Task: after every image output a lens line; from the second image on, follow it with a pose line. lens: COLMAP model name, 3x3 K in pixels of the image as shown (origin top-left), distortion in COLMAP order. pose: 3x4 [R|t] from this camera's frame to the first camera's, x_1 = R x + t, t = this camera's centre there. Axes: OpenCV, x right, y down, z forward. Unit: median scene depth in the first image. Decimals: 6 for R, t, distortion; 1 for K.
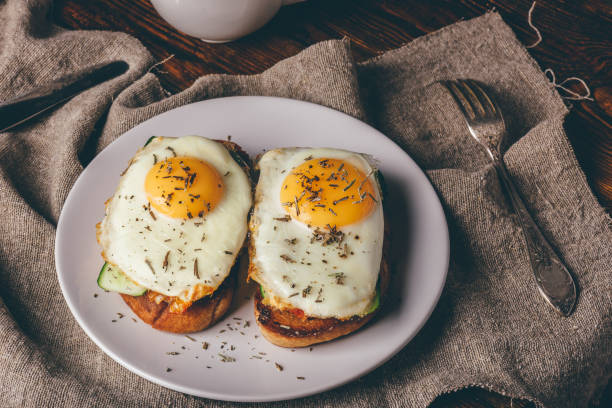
lens RADIAL K [[2025.3, 0, 306.0], [0, 2025.3, 204.0], [0, 0, 1]] dist [0.025702, 0.188261]
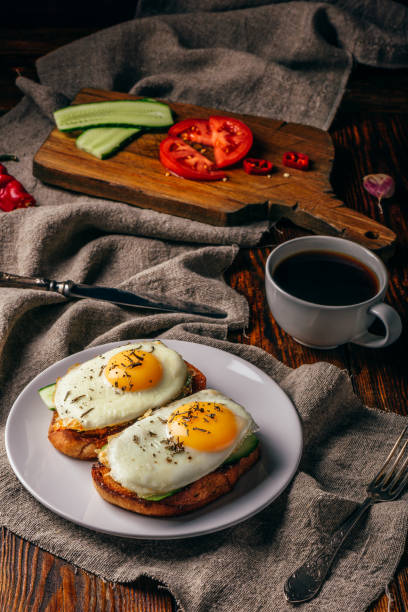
lens RADIAL K [[1964.7, 0, 204.0], [0, 1964.7, 306.0], [0, 0, 1]] dist [0.052760, 0.524349]
pose [[0.691705, 0.453653, -0.561910, 0.692449], [-0.565573, 0.824120, -0.030869, -0.029930], [0.449078, 0.339153, 0.826622, -0.075118]]
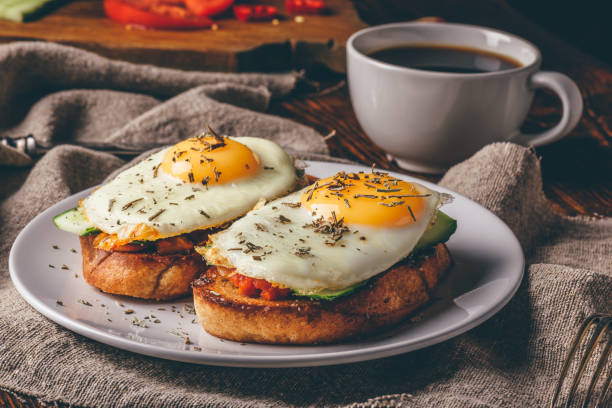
lens RADIAL K [[2111.5, 0, 306.0], [0, 2111.5, 204.0], [0, 0, 1]] dist [0.064403, 1.002967]
pose [[0.856898, 0.188989, -0.479592, 0.373670], [-0.392669, 0.842072, -0.369763, 0.298252], [0.333970, 0.505170, 0.795781, 0.366094]]
